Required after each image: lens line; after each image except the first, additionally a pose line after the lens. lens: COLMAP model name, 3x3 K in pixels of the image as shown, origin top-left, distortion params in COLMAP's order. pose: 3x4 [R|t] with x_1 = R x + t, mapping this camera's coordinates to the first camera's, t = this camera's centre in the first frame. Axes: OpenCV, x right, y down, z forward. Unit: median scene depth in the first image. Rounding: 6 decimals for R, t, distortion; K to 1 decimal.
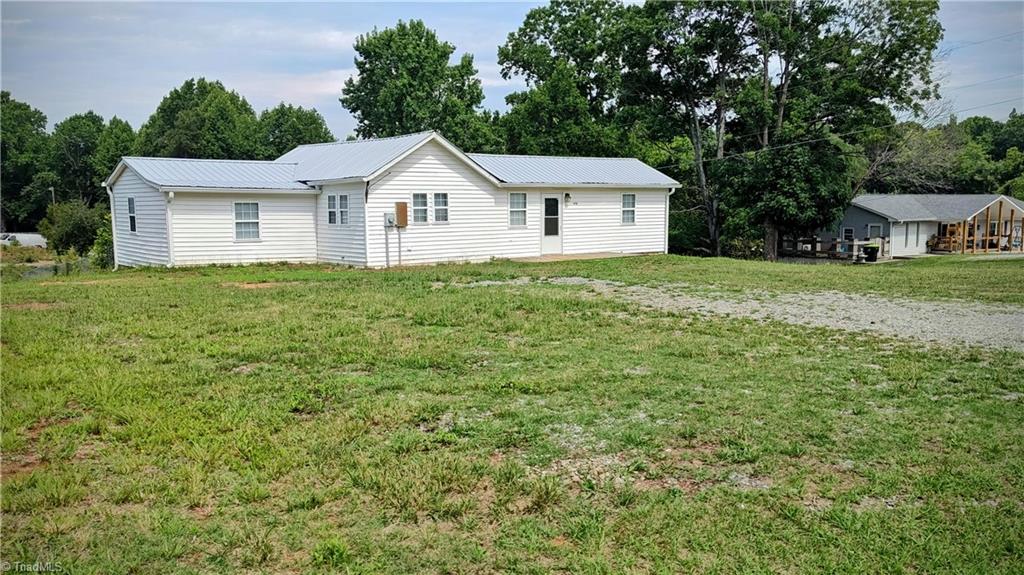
lens RADIAL K [[752.4, 0, 512.6], [0, 752.4, 288.8], [0, 0, 1]] dist [0.025455, -0.014354]
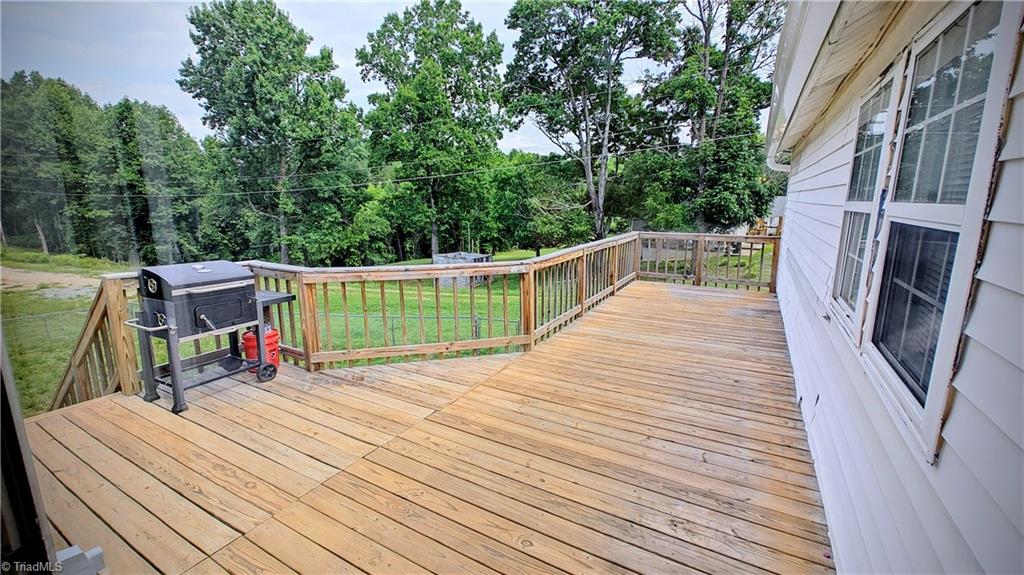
lens RADIAL K [[420.8, 0, 513.2], [0, 420.8, 282.7], [0, 0, 1]] dist [-0.005086, 0.004585]
pose [[0.932693, -0.060270, 0.355601, -0.046752], [0.030683, 0.995624, 0.088269, -0.041354], [-0.359365, -0.071417, 0.930460, 0.376667]]
